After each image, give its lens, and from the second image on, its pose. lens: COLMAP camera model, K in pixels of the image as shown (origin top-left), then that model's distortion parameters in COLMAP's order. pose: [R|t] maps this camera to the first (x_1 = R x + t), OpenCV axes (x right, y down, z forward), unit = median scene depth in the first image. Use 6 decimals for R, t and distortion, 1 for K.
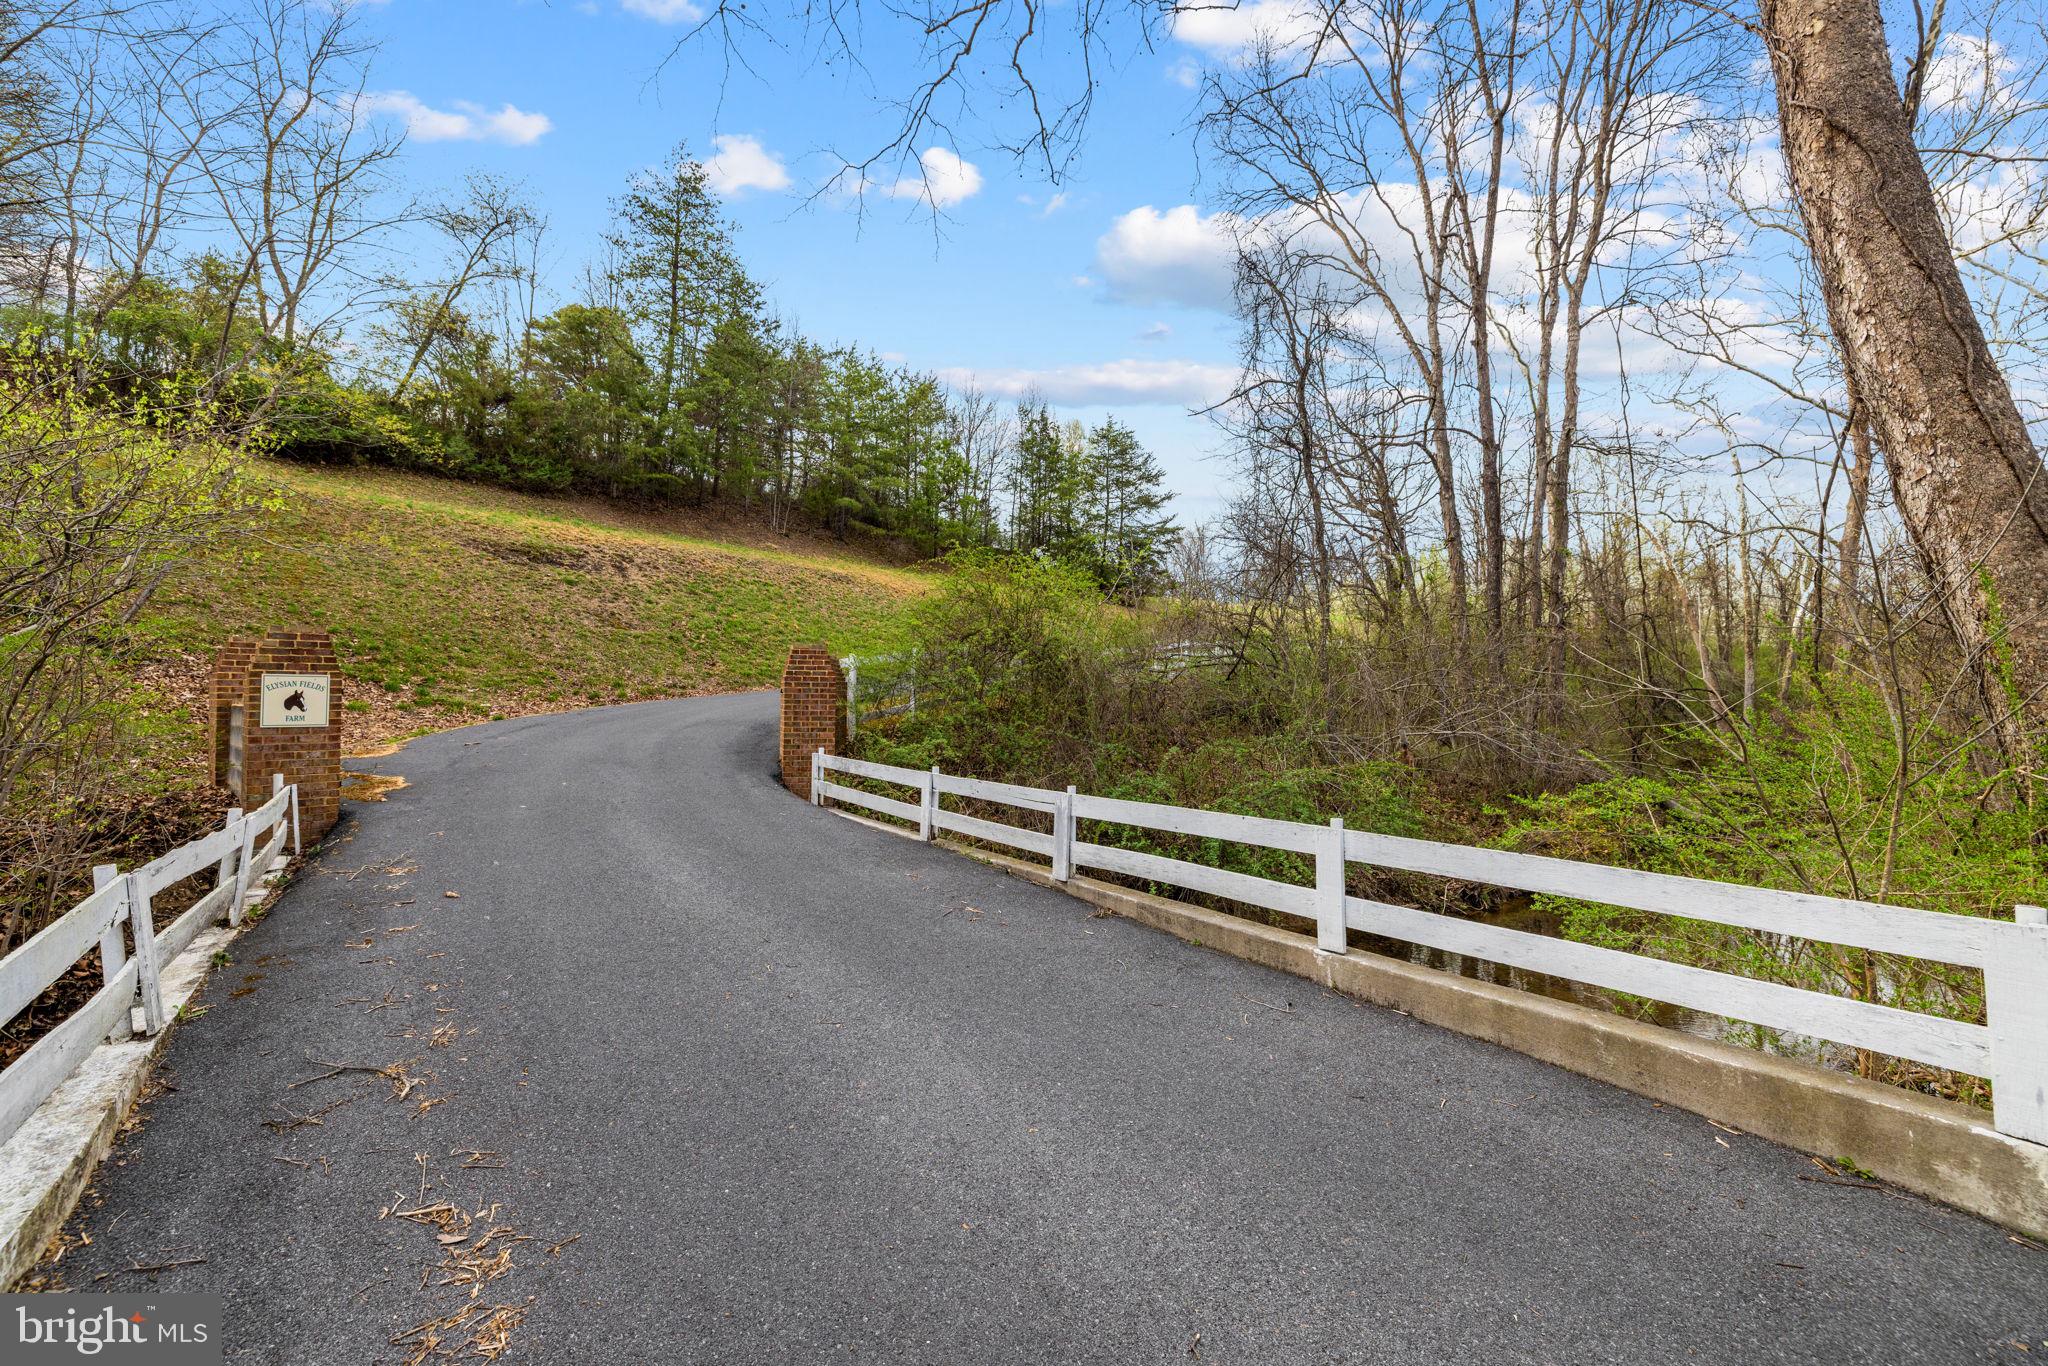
lens RADIAL K [[863.7, 0, 1024.0], [0, 863.7, 683.0], [0, 0, 1]] dist [0.001449, 0.000338]
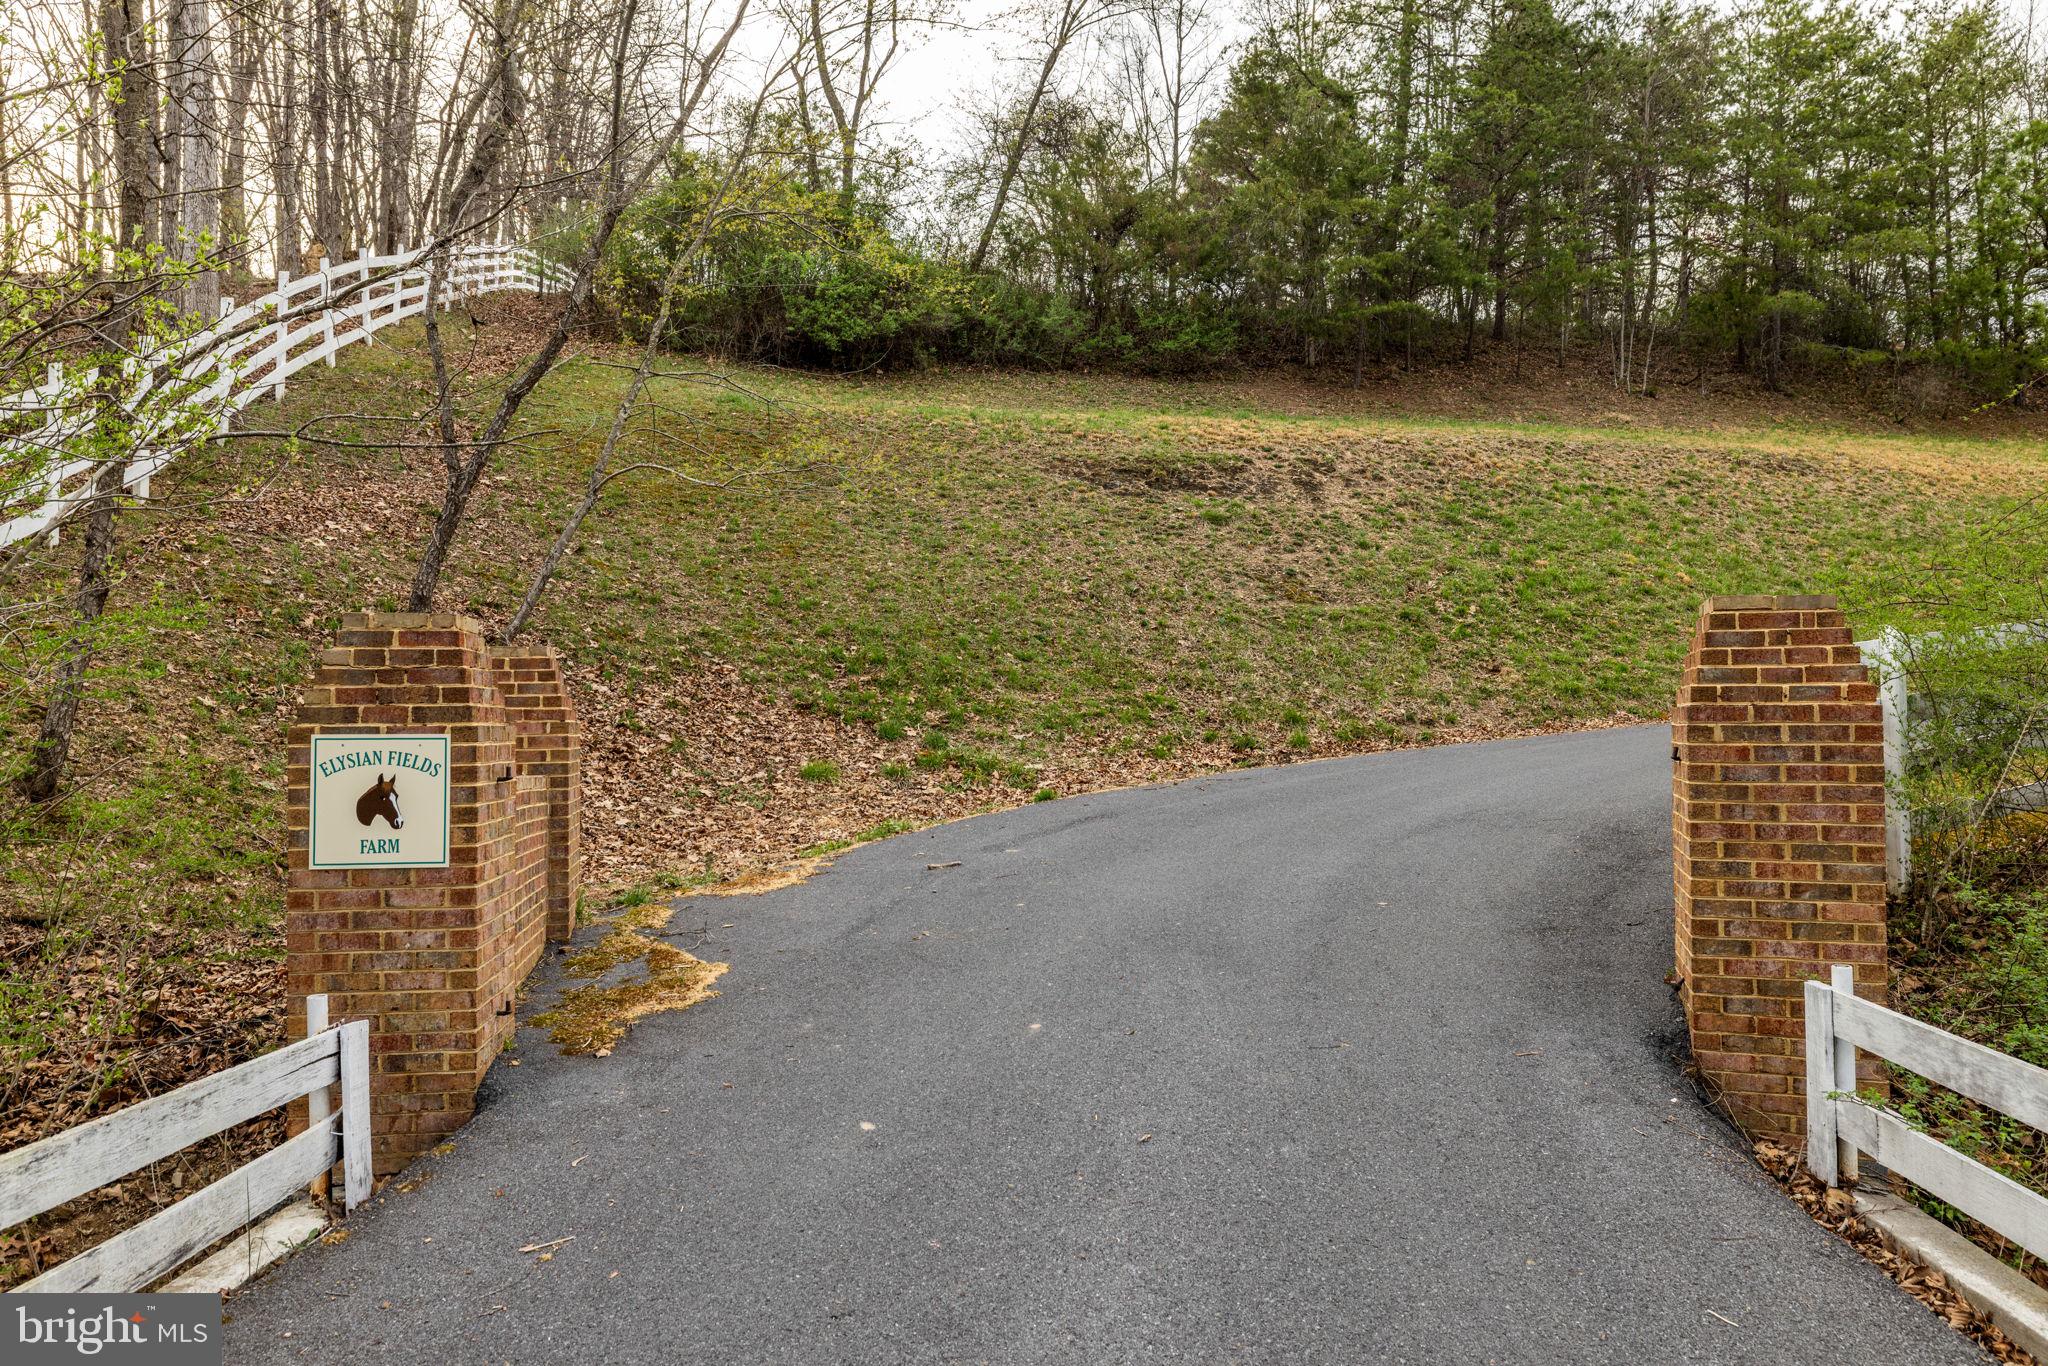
lens RADIAL K [[1411.5, 0, 1024.9], [0, 1411.5, 641.2], [0, 0, 1]] dist [0.004064, 0.004193]
pose [[0.773306, -0.044227, -0.632489, -0.087935], [0.018950, 0.998731, -0.046668, -0.007105], [0.633750, 0.024103, 0.773162, 0.293339]]
